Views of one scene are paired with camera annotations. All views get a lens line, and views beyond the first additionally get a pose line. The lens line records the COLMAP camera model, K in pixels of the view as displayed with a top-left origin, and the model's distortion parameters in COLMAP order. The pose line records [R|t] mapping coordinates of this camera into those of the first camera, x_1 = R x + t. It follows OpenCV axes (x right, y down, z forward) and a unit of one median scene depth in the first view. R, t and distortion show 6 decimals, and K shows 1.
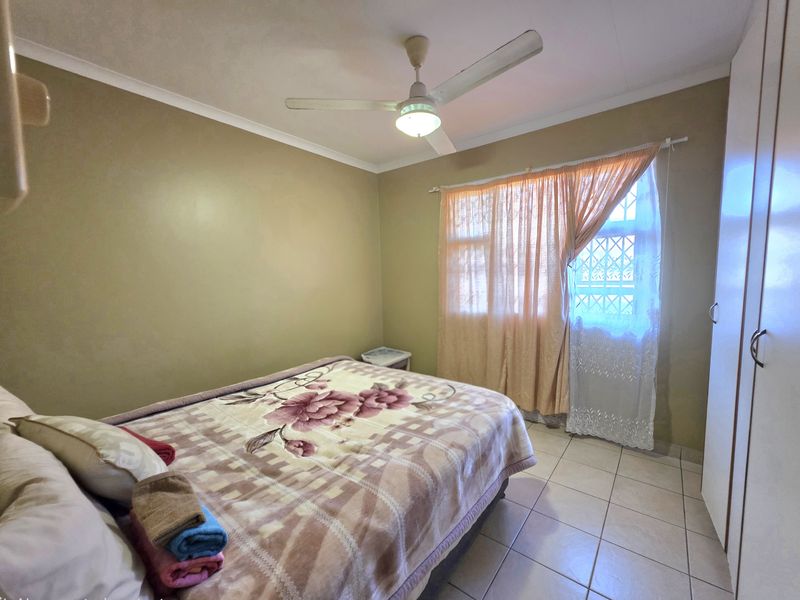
lens RADIAL K [[321.4, 0, 400.0], [0, 321.4, 300.0], [0, 0, 1]] dist [0.003403, 0.000073]
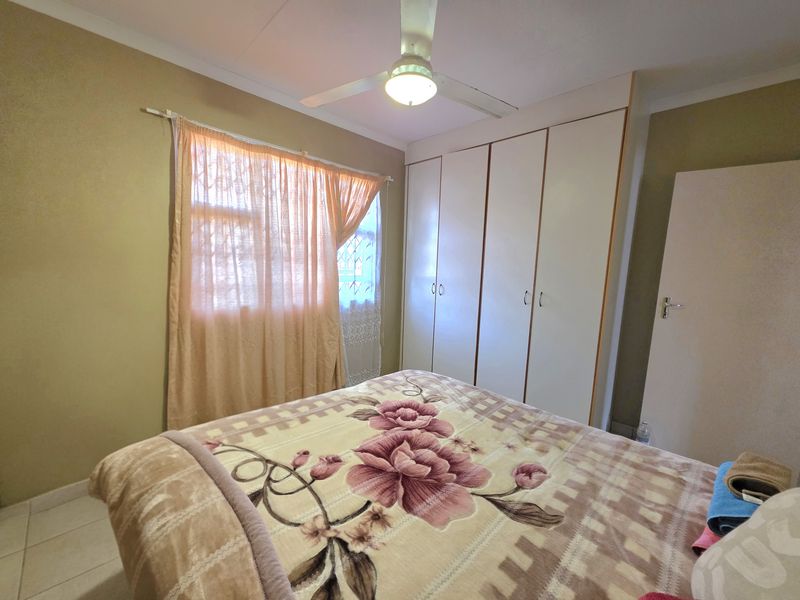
lens RADIAL K [[336.9, 0, 400.5], [0, 336.9, 296.1], [0, 0, 1]] dist [0.016270, 0.000036]
pose [[0.117189, -0.061035, 0.991232, -0.817998], [0.038573, 0.997636, 0.056869, -0.037471], [-0.992360, 0.031570, 0.119266, 0.845989]]
